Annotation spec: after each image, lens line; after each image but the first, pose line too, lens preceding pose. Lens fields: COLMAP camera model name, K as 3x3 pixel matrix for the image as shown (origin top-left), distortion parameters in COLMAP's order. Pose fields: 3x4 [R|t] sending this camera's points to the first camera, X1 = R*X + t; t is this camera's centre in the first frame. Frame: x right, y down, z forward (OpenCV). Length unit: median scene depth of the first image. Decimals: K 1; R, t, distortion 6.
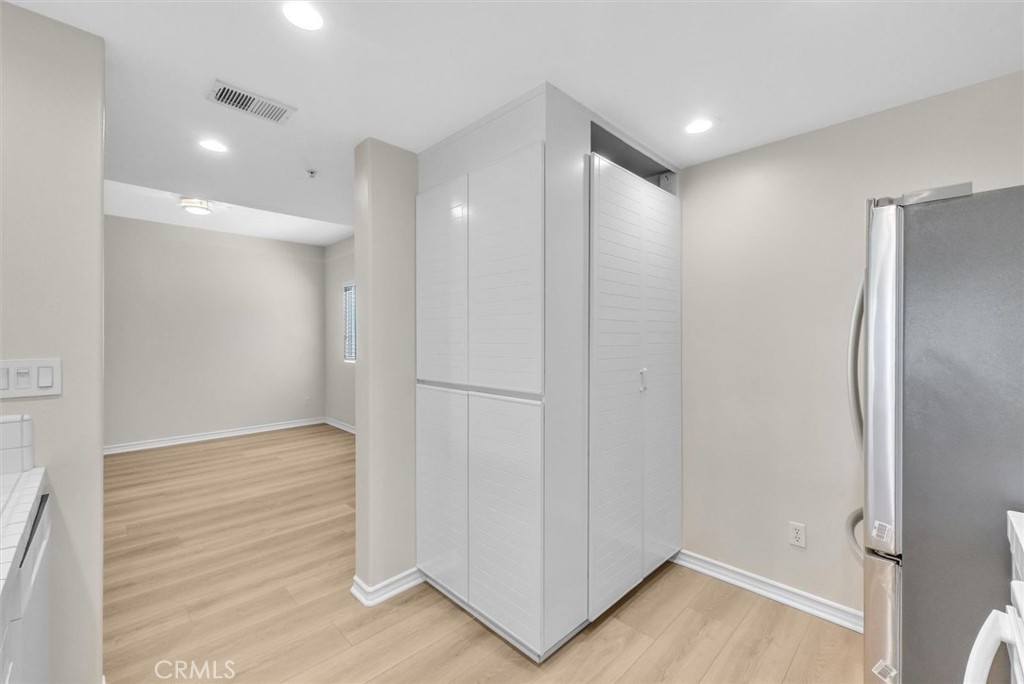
lens RADIAL K [[423.0, 0, 518.2], [0, 423.0, 338.2], [0, 0, 1]] dist [-0.001849, -0.000742]
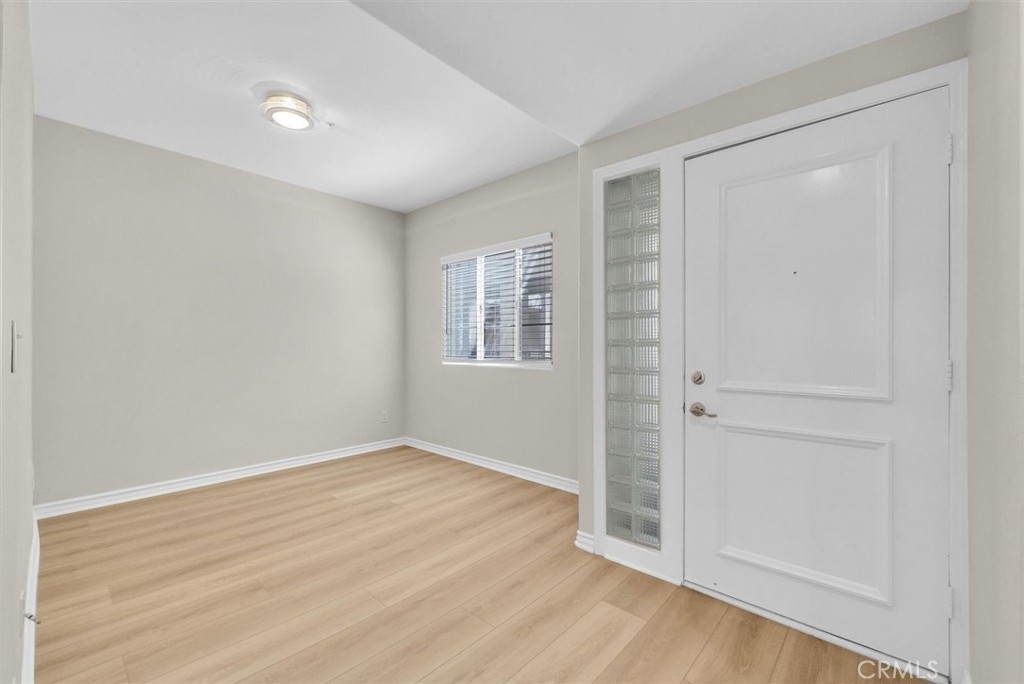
lens RADIAL K [[423.0, 0, 515.4], [0, 423.0, 342.5], [0, 0, 1]] dist [-0.001849, -0.000742]
pose [[0.998953, 0.010736, 0.044466, -0.397529], [-0.009661, 0.999658, -0.024309, 0.044680], [-0.044711, 0.023854, 0.998715, 0.315992]]
